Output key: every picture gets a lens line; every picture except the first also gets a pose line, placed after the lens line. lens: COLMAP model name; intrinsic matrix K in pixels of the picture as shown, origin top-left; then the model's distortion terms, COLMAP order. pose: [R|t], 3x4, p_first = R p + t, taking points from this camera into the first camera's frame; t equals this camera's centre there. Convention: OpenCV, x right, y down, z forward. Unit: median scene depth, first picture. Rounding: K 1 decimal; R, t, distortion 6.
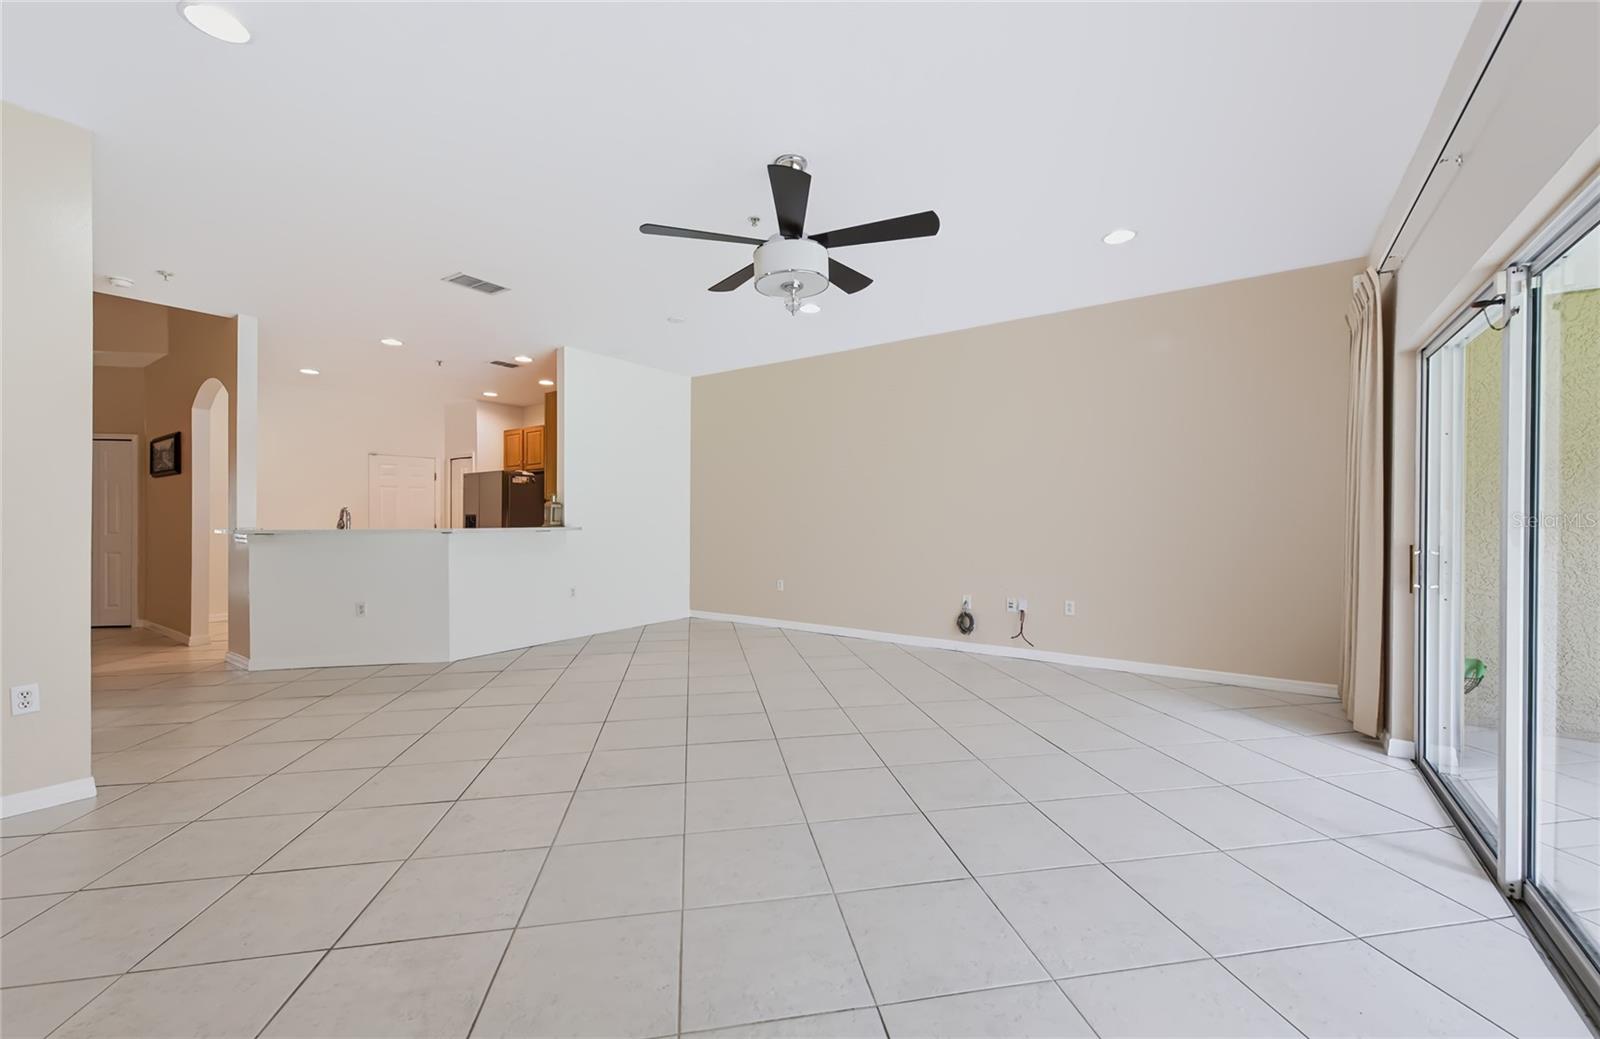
lens RADIAL K [[634.6, 0, 802.2], [0, 634.6, 517.0], [0, 0, 1]] dist [0.001928, 0.000008]
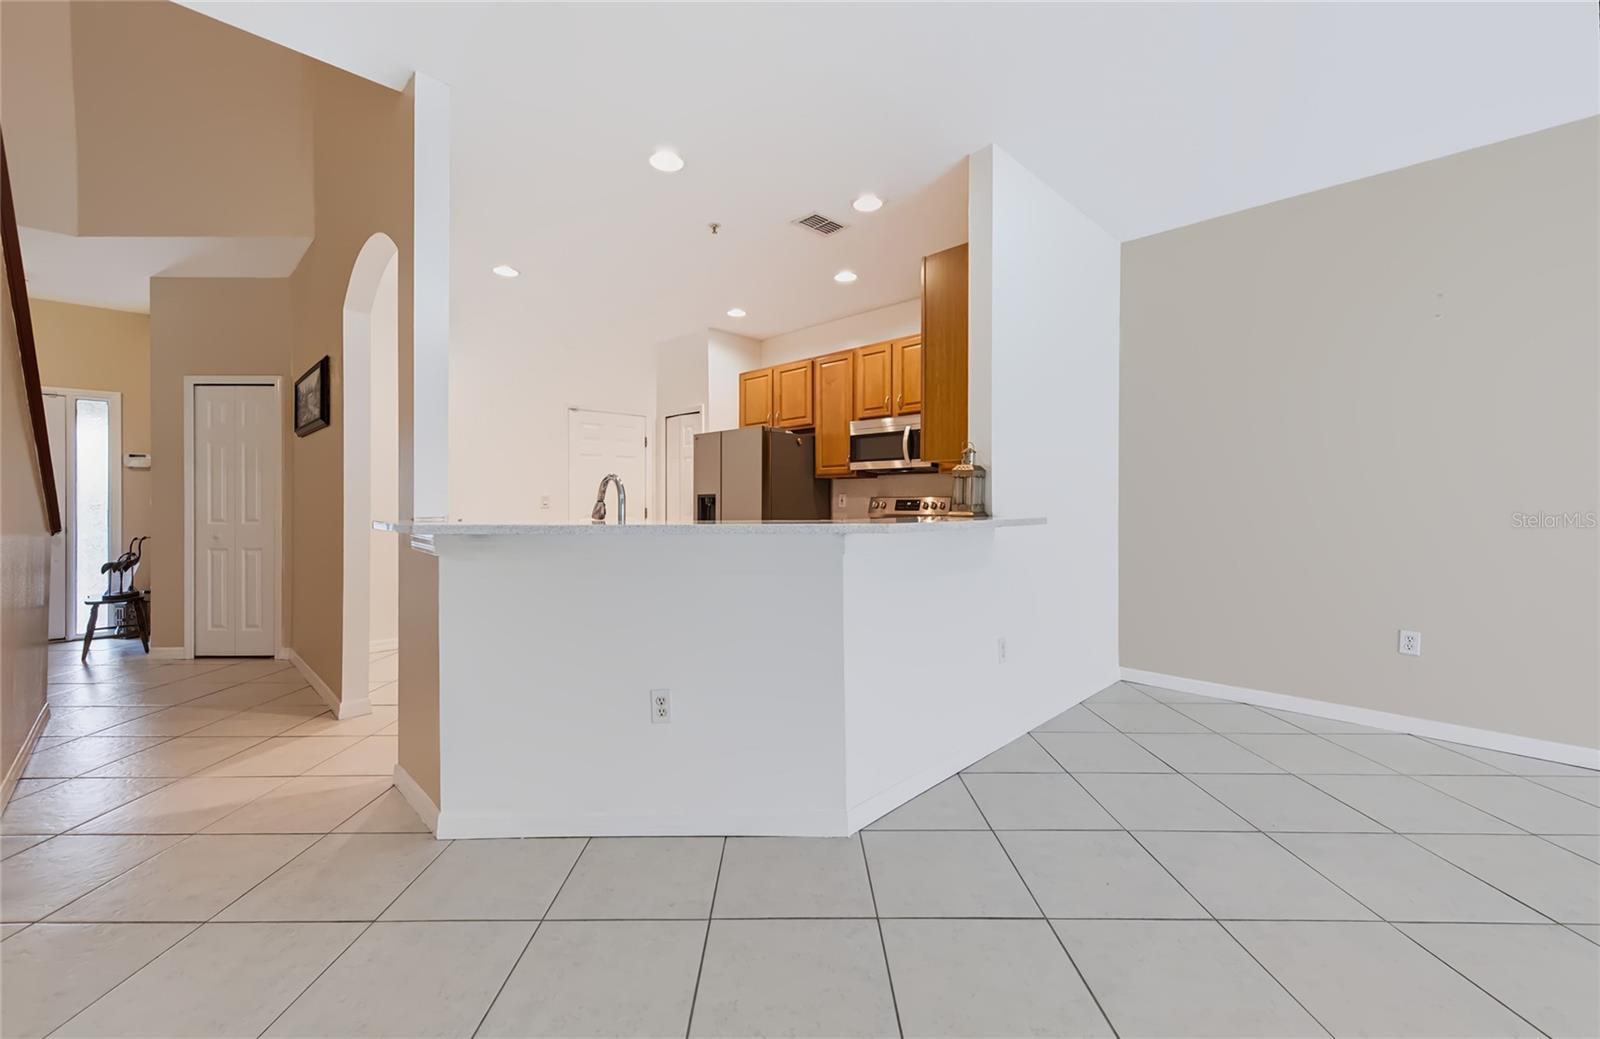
lens RADIAL K [[648.4, 0, 778.7], [0, 648.4, 507.1], [0, 0, 1]] dist [0.010462, 0.000163]
pose [[0.979535, 0.004255, -0.201229, -0.413618], [-0.002113, 0.999939, 0.010860, 0.002575], [0.201263, -0.010212, 0.979484, 0.455392]]
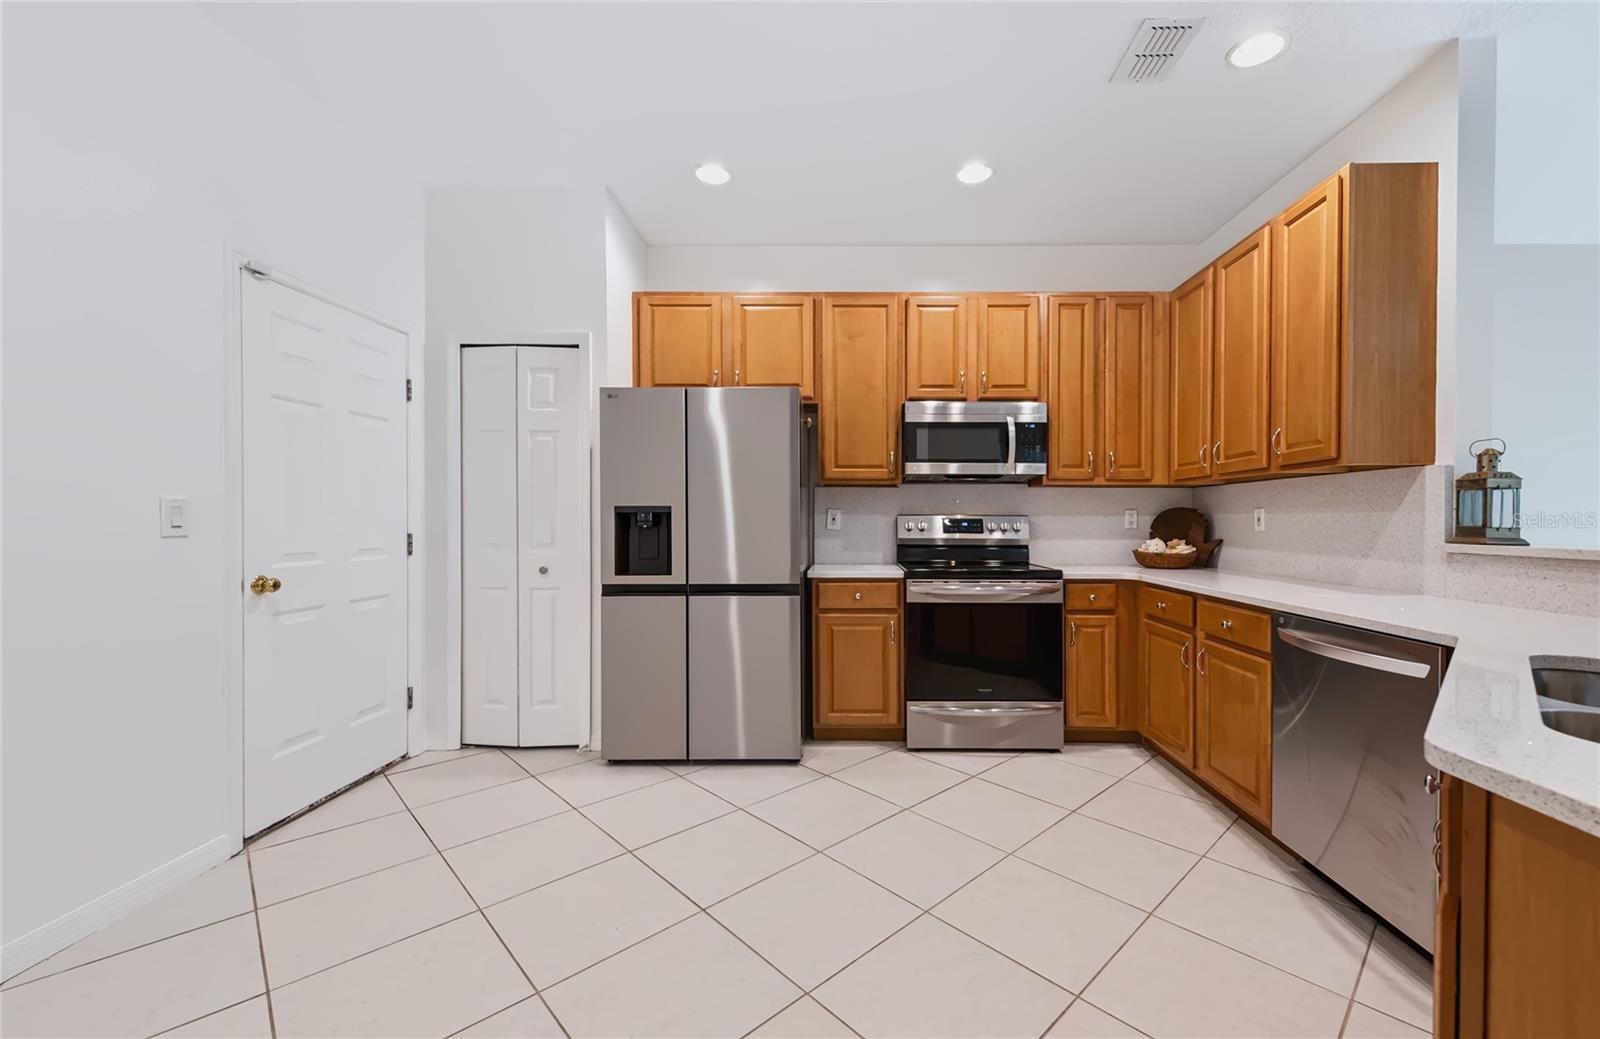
lens RADIAL K [[638.1, 0, 833.9], [0, 638.1, 528.9], [0, 0, 1]] dist [0.010620, 0.000016]
pose [[0.827958, -0.001882, 0.560788, -0.848980], [-0.005064, 0.999929, 0.010832, 0.005489], [-0.560768, -0.011808, 0.827889, 0.873781]]
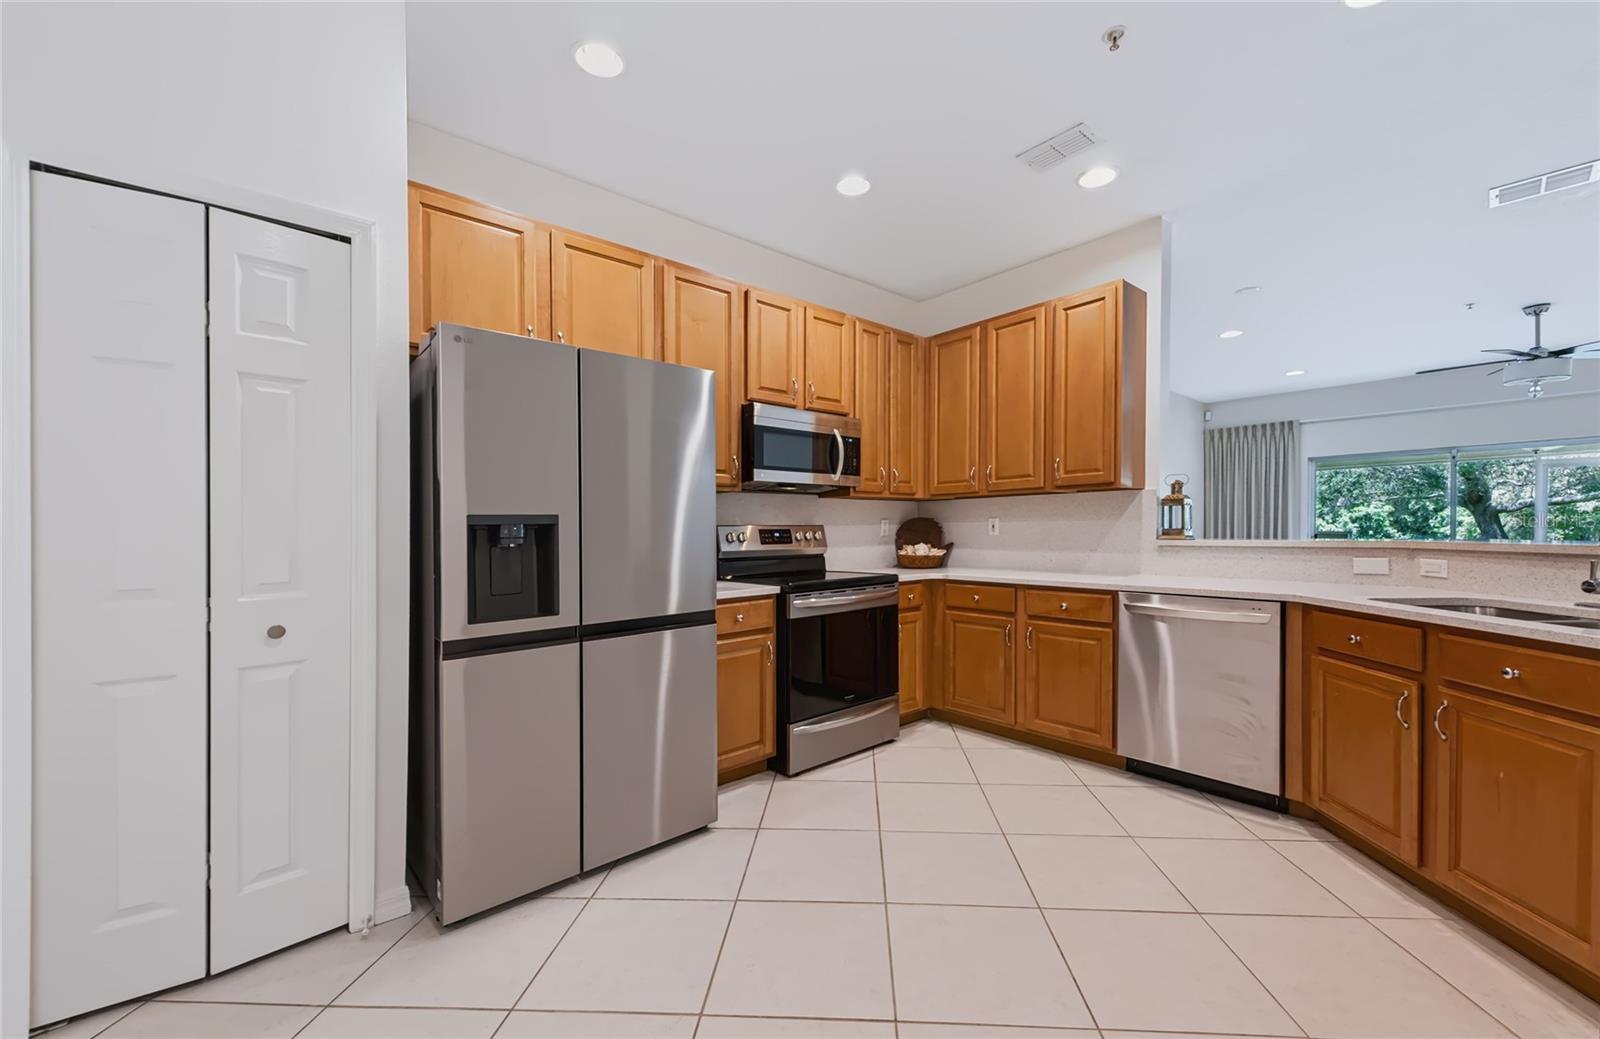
lens RADIAL K [[633.7, 0, 806.9], [0, 633.7, 539.6], [0, 0, 1]] dist [0.003253, 0.000063]
pose [[0.240727, -0.015504, 0.970469, -0.966628], [0.012966, 0.999835, 0.012757, 0.004479], [-0.970506, 0.009512, 0.240888, 1.130441]]
